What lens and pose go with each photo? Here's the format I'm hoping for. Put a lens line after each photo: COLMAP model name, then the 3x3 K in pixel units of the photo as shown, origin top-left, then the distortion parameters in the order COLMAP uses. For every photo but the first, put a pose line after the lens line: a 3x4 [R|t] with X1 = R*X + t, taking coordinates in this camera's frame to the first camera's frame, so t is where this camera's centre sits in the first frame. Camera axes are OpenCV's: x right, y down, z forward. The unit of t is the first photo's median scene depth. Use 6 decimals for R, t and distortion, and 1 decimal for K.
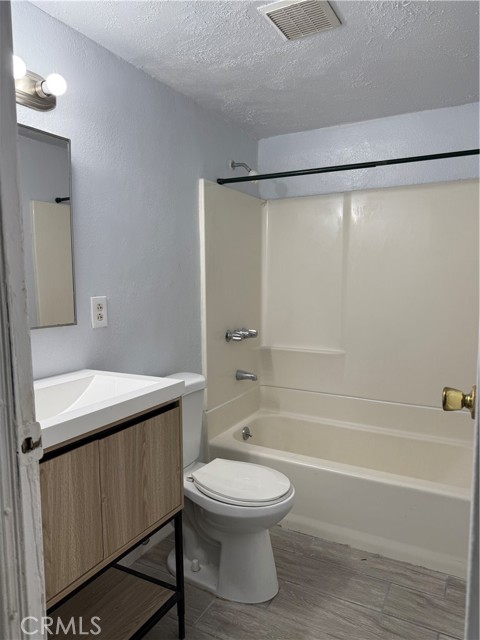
lens RADIAL K [[451.4, 0, 240.7], [0, 451.4, 323.2], [0, 0, 1]] dist [0.013608, 0.000784]
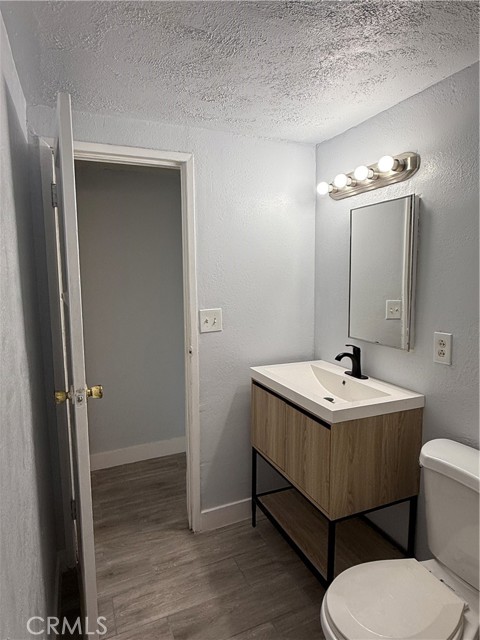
lens RADIAL K [[390.5, 0, 241.0], [0, 390.5, 318.1], [0, 0, 1]] dist [0.001798, 0.005074]
pose [[-0.617880, 0.093923, -0.780643, 0.776378], [-0.073393, 0.981616, 0.176194, -0.259135], [0.782840, 0.166160, -0.599627, 1.433958]]
